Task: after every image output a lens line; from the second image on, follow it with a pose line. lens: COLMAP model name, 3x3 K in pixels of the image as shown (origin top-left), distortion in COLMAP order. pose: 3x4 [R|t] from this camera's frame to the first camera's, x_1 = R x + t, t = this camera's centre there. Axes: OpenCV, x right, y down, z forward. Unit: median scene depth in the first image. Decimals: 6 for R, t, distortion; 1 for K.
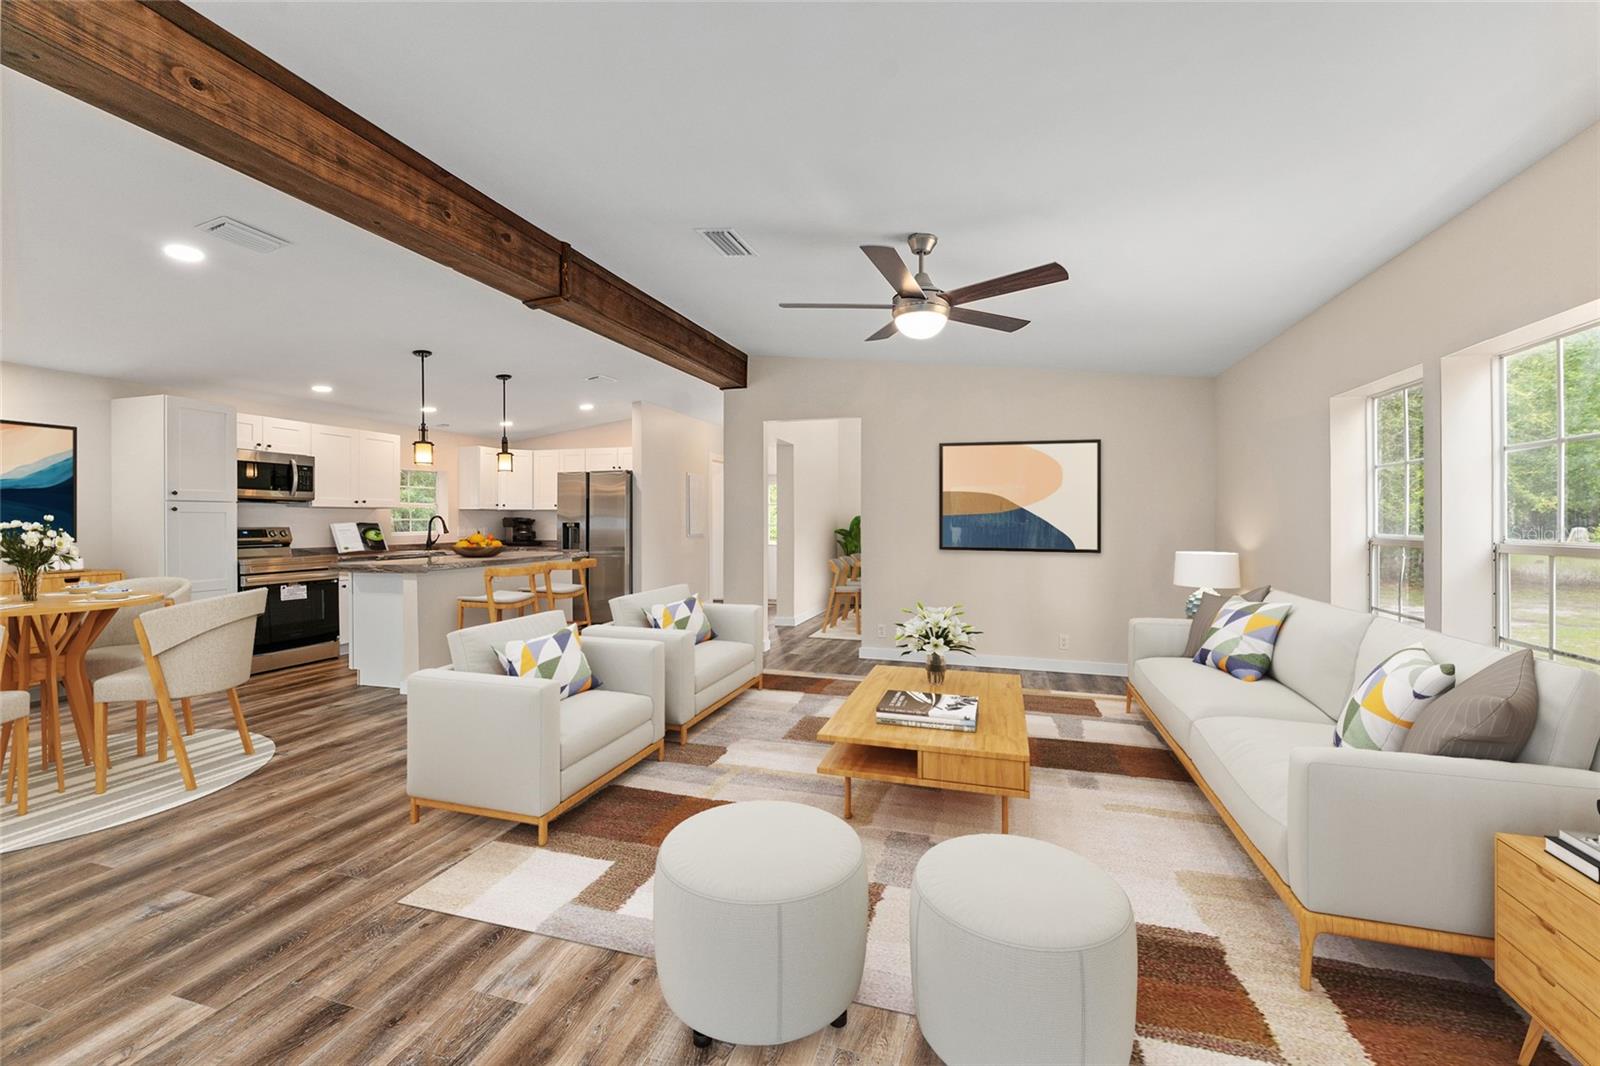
lens RADIAL K [[650.2, 0, 796.3], [0, 650.2, 516.1], [0, 0, 1]] dist [0.000946, -0.000611]
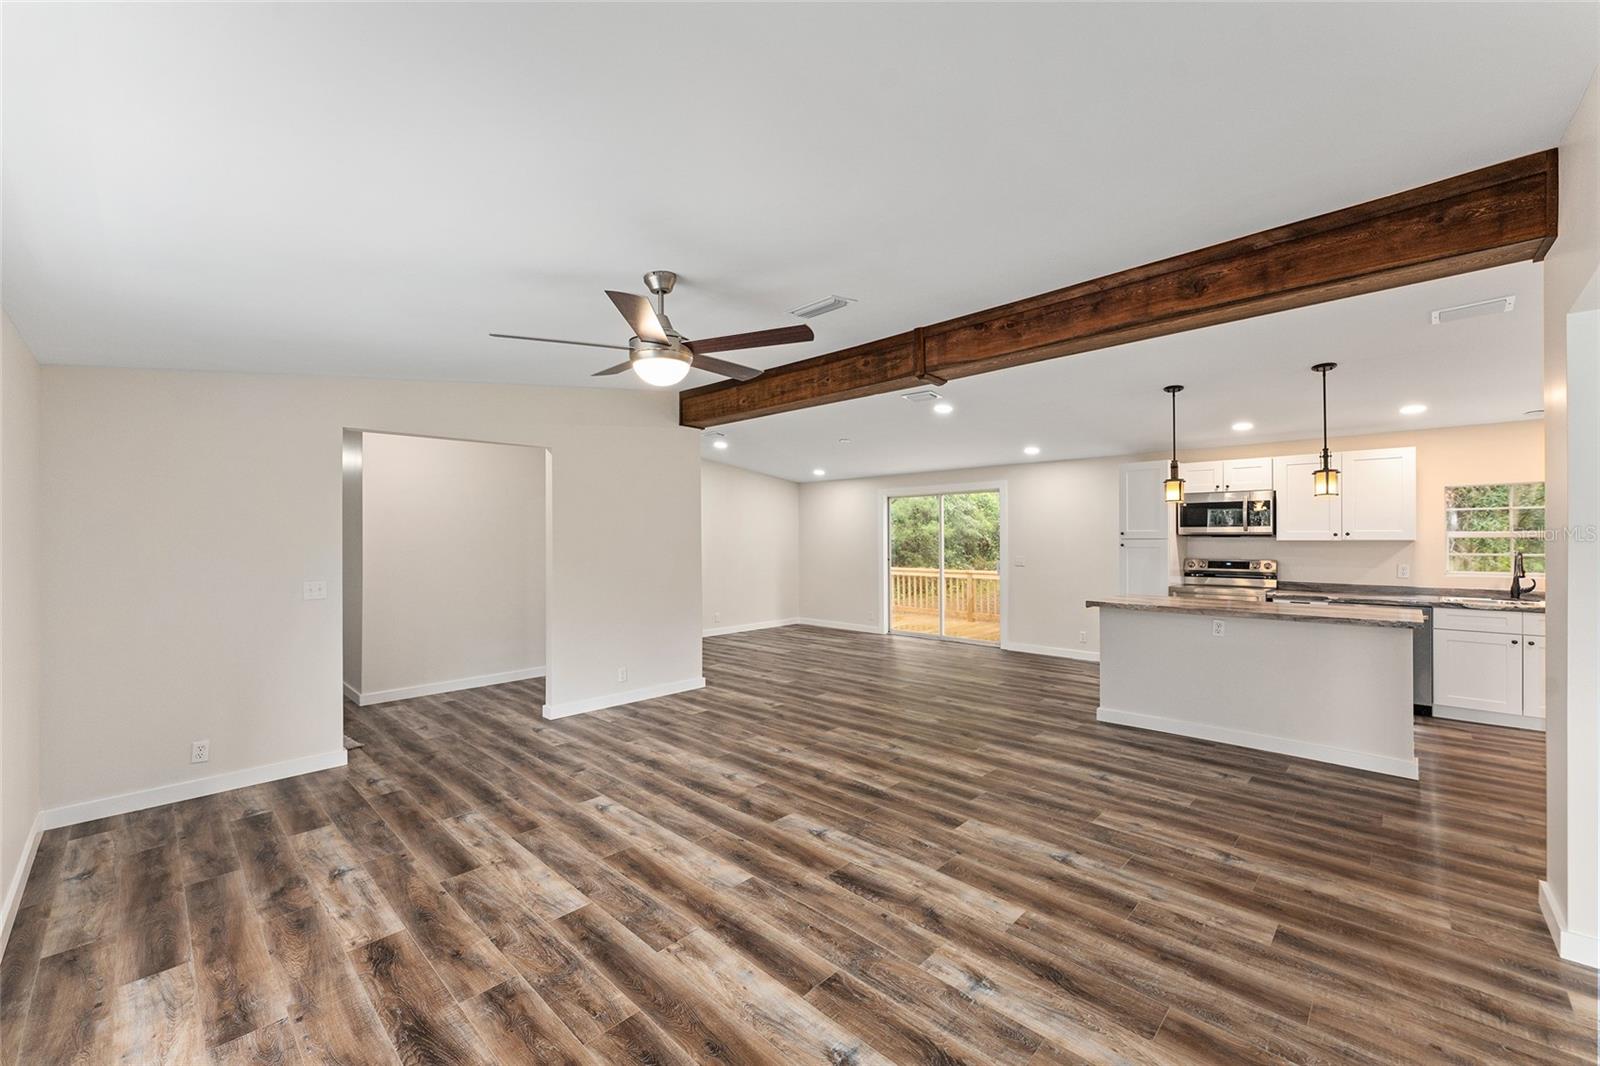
lens RADIAL K [[650.2, 0, 796.3], [0, 650.2, 531.8], [0, 0, 1]] dist [0.000946, -0.000611]
pose [[-0.444467, 0.001591, -0.895794, 0.548976], [0.010599, 0.999938, -0.003483, -0.036795], [0.895733, -0.011042, -0.444456, 0.918278]]
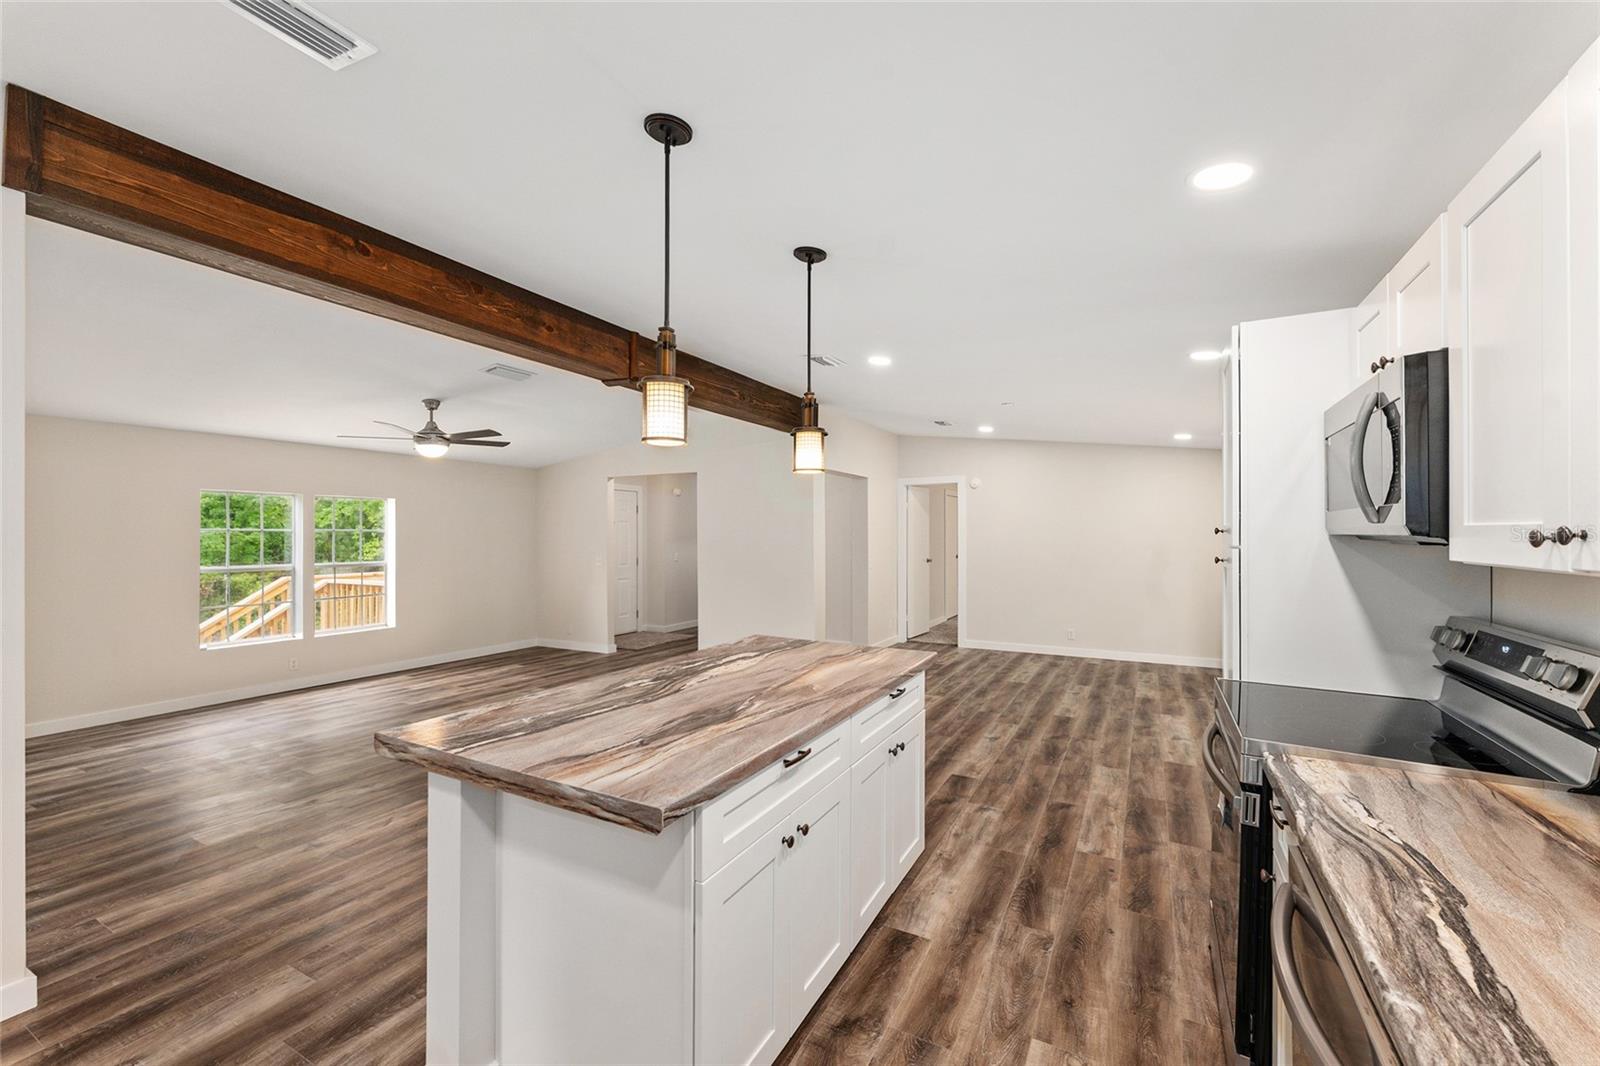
lens RADIAL K [[650.2, 0, 792.3], [0, 650.2, 535.7], [0, 0, 1]] dist [0.000946, -0.000611]
pose [[-0.981094, 0.005876, 0.193444, -0.654426], [0.004880, 0.999972, -0.005626, -0.027913], [-0.193471, -0.004576, -0.981095, 1.491390]]
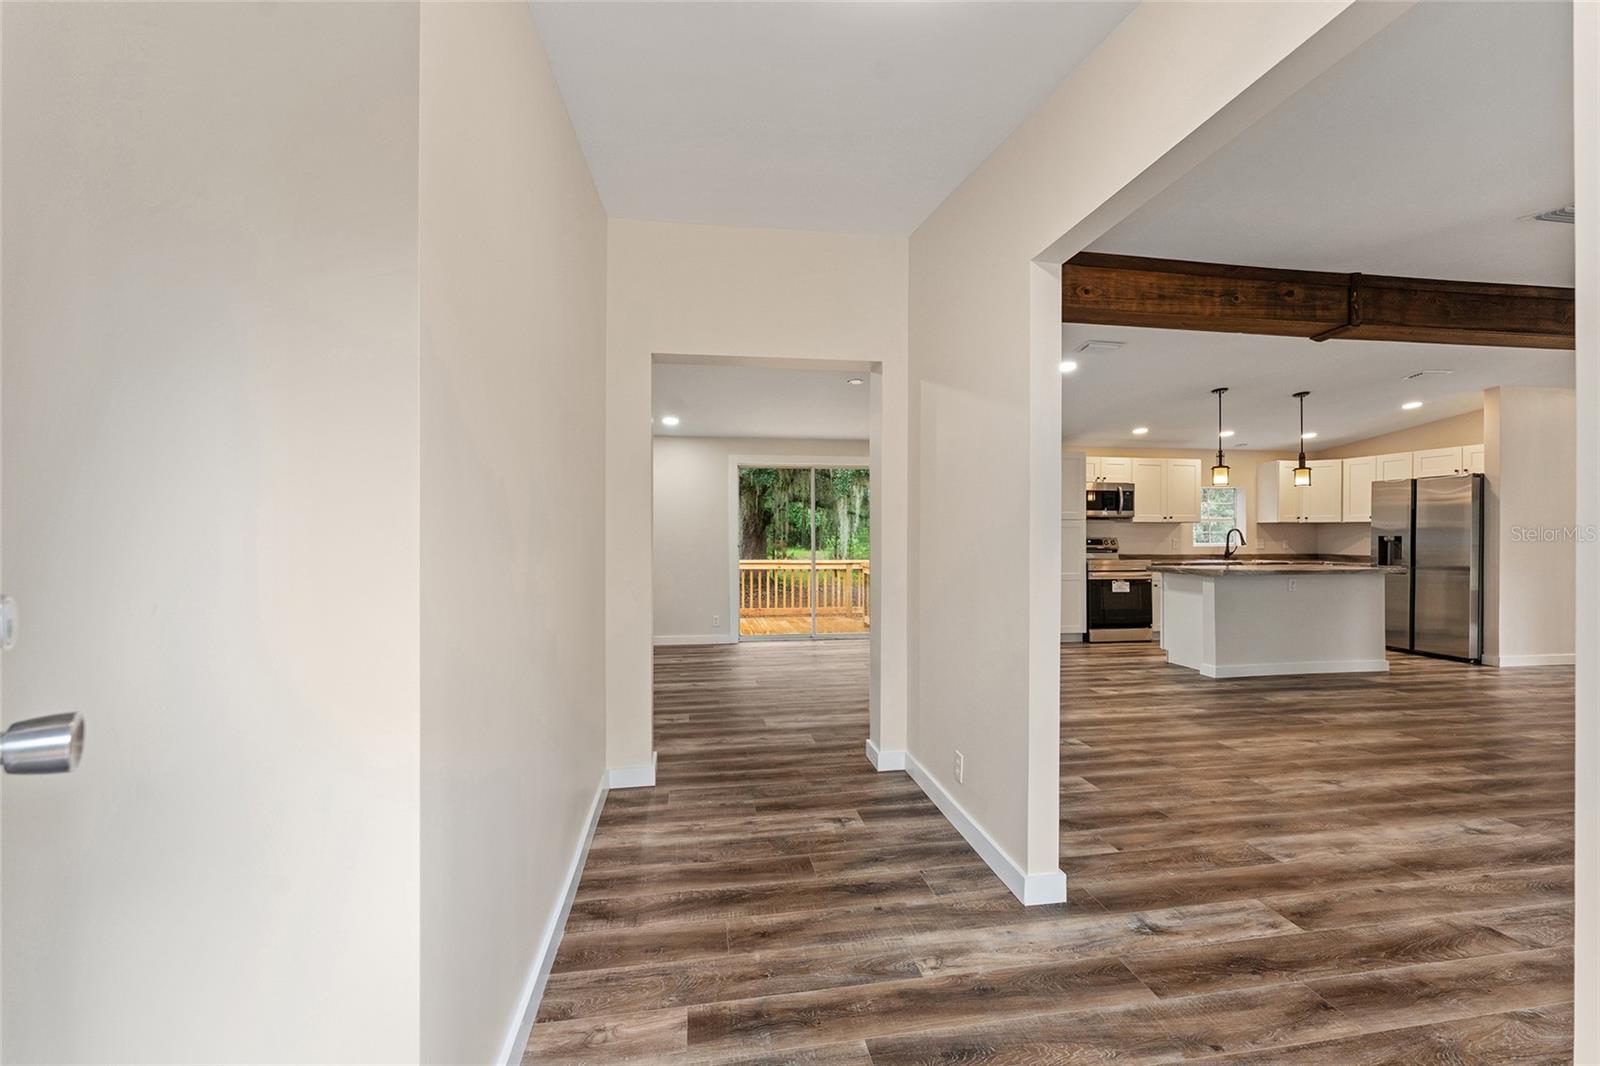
lens RADIAL K [[650.2, 0, 803.2], [0, 650.2, 535.3], [0, 0, 1]] dist [0.000946, -0.000611]
pose [[0.455823, 0.006357, -0.890048, 0.127778], [0.002625, 0.999961, 0.008486, -0.001342], [0.890067, -0.006204, 0.455788, -0.203740]]
